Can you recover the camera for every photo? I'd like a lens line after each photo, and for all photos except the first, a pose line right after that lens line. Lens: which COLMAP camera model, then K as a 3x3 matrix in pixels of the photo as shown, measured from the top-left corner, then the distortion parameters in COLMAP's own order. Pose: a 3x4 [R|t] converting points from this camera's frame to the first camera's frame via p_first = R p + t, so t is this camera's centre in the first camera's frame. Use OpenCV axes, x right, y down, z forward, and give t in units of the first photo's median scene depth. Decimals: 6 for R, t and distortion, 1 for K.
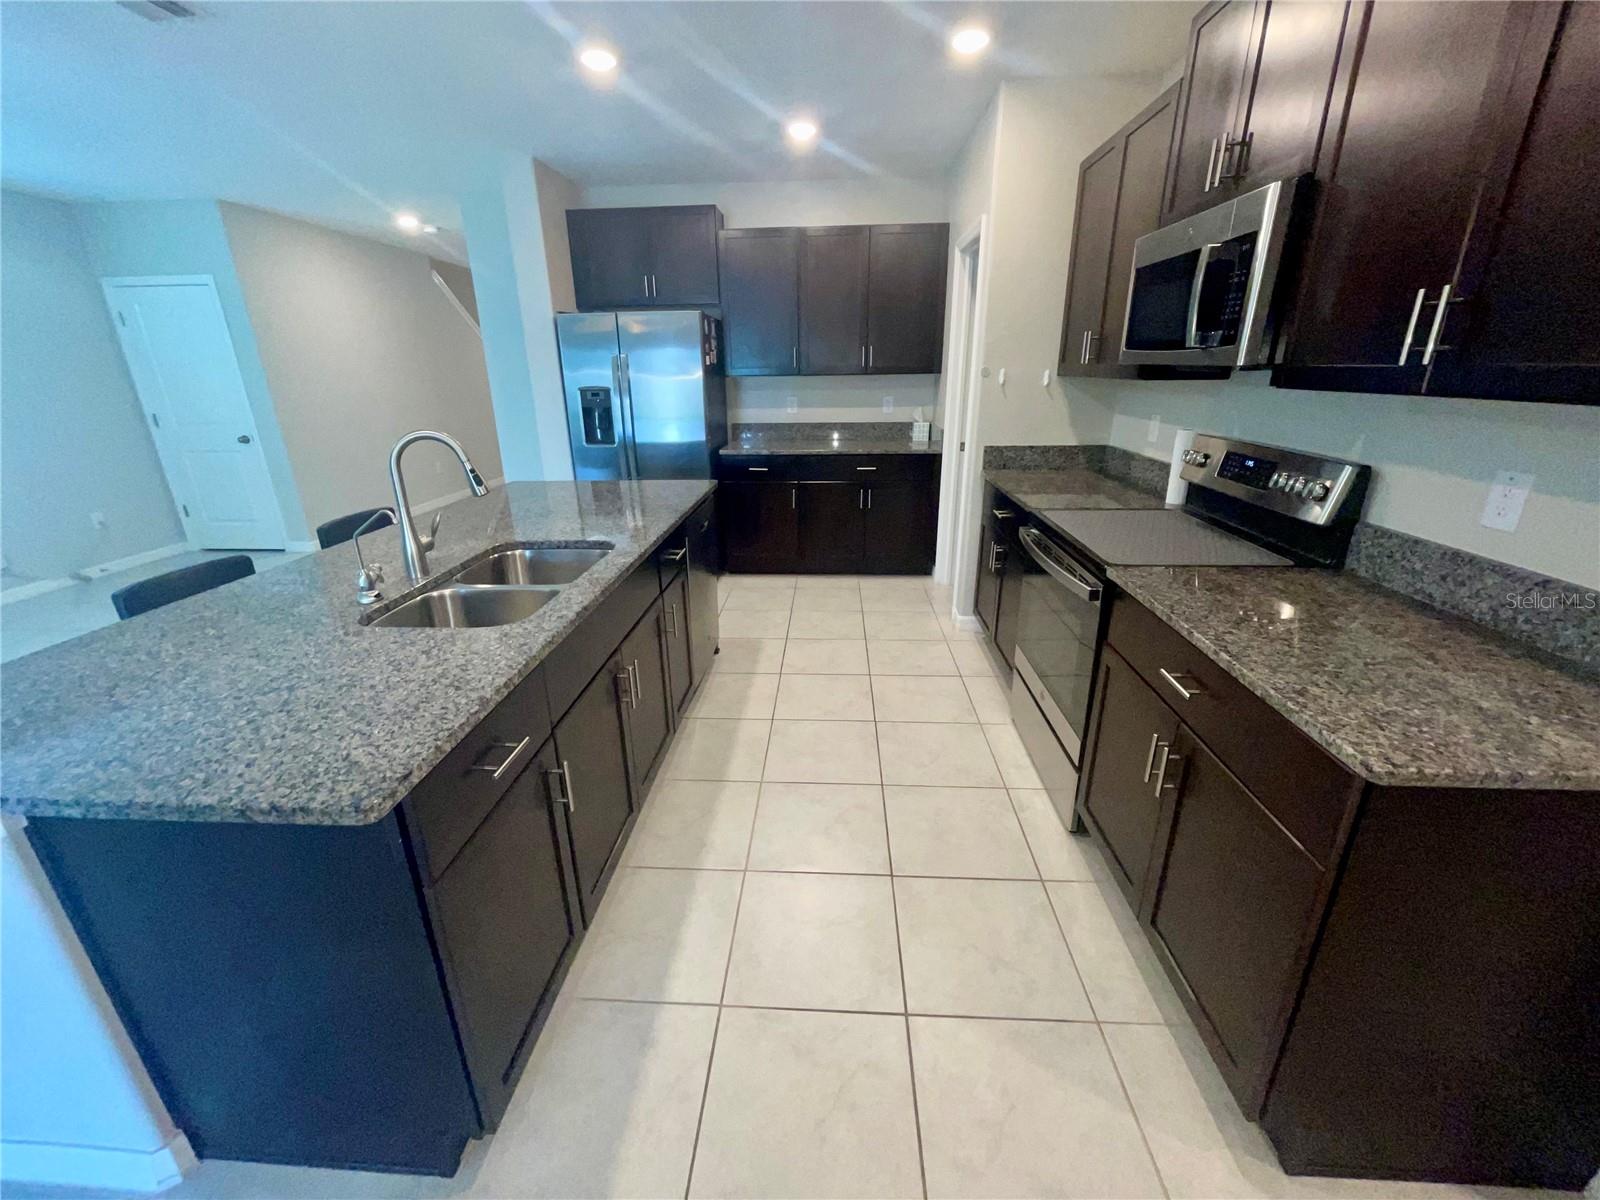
lens RADIAL K [[653.7, 0, 800.0], [0, 653.7, 600.0], [0, 0, 1]] dist [0.002484, 0.000222]
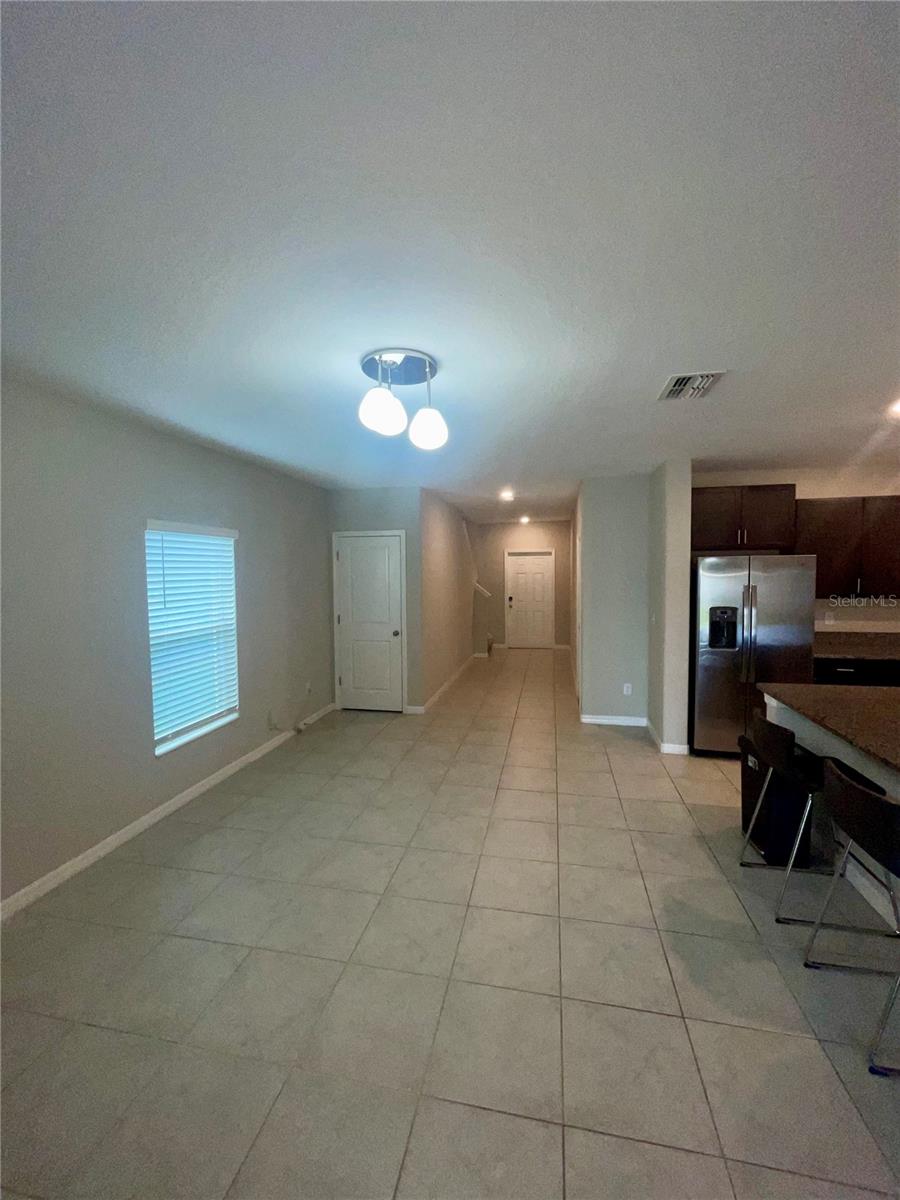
lens RADIAL K [[490.3, 0, 450.0], [0, 490.3, 600.0], [0, 0, 1]] dist [0.002484, 0.000222]
pose [[0.990503, 0.012606, -0.136912, -0.630969], [-0.050080, 0.960461, -0.273875, -0.028657], [0.128046, 0.278131, 0.951970, -0.035603]]
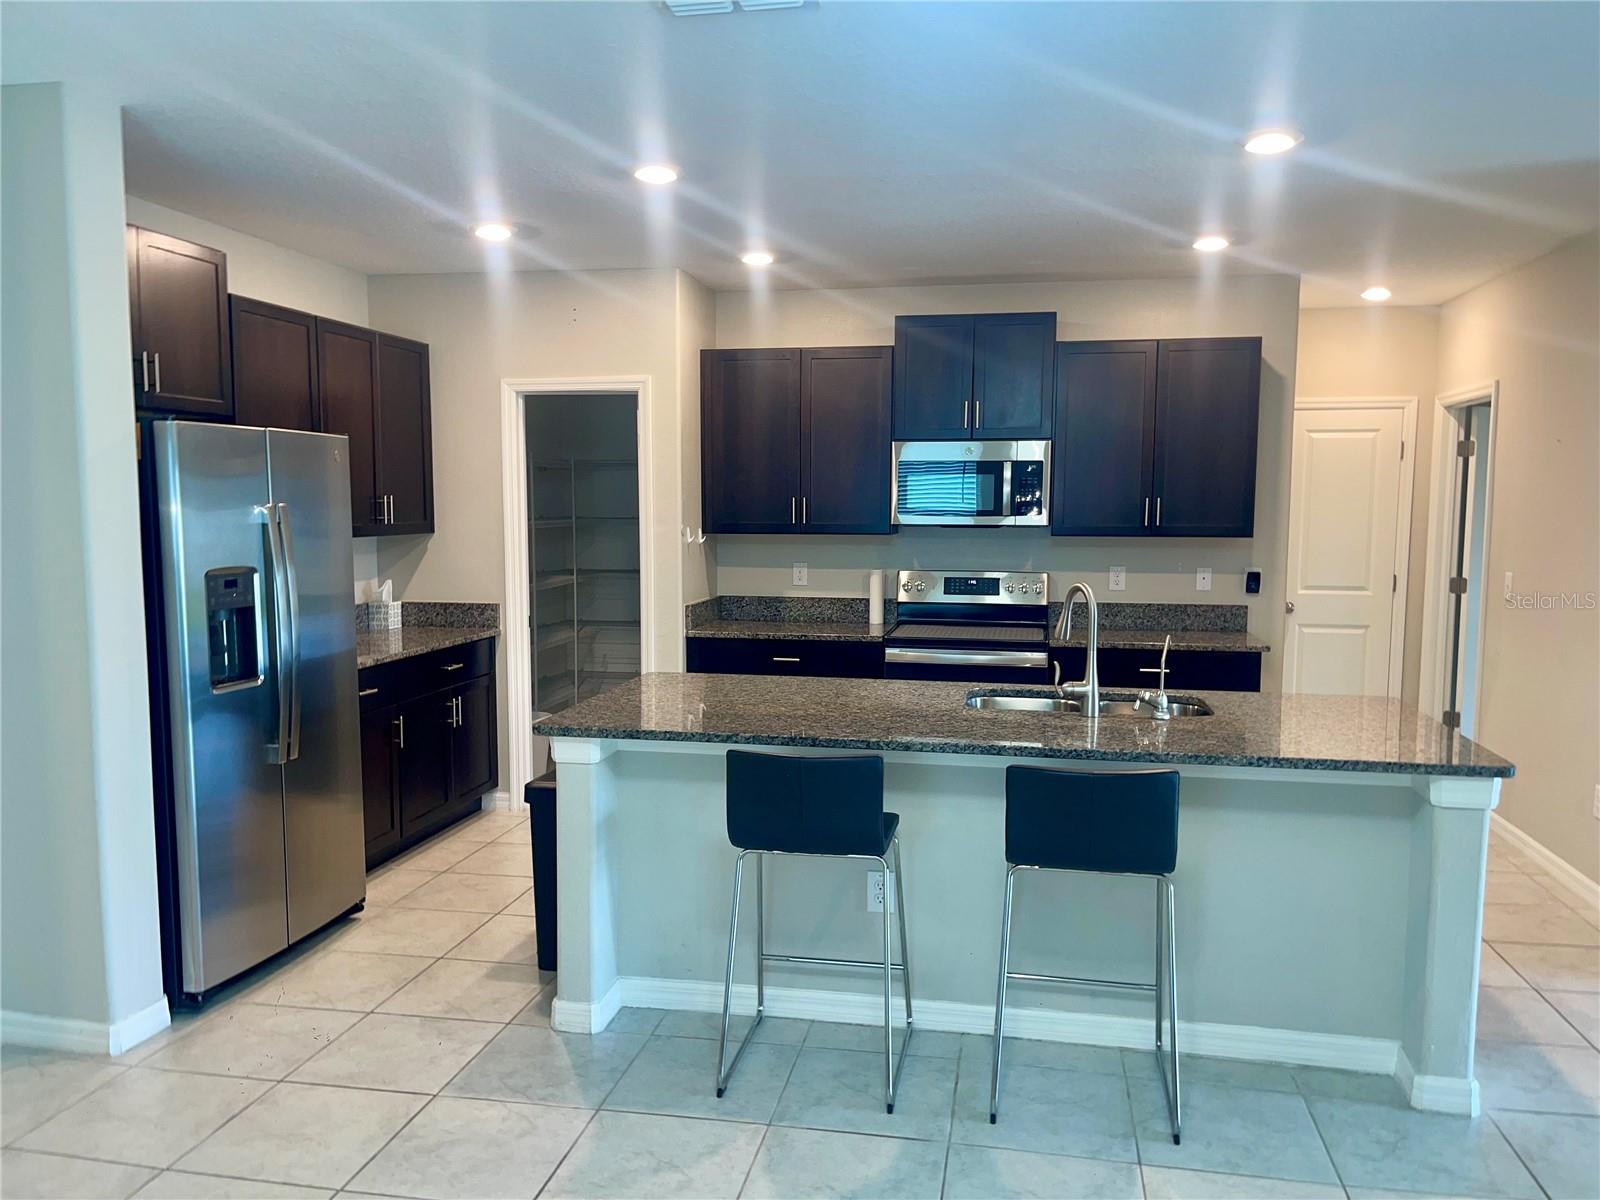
lens RADIAL K [[1270.1, 0, 800.0], [0, 1270.1, 600.0], [0, 0, 1]] dist [0.003992, 0.002184]
pose [[0.121942, -0.066635, 0.990298, -1.022675], [0.332292, 0.942907, 0.022529, -0.158843], [-0.935260, 0.326321, 0.137123, 0.415034]]
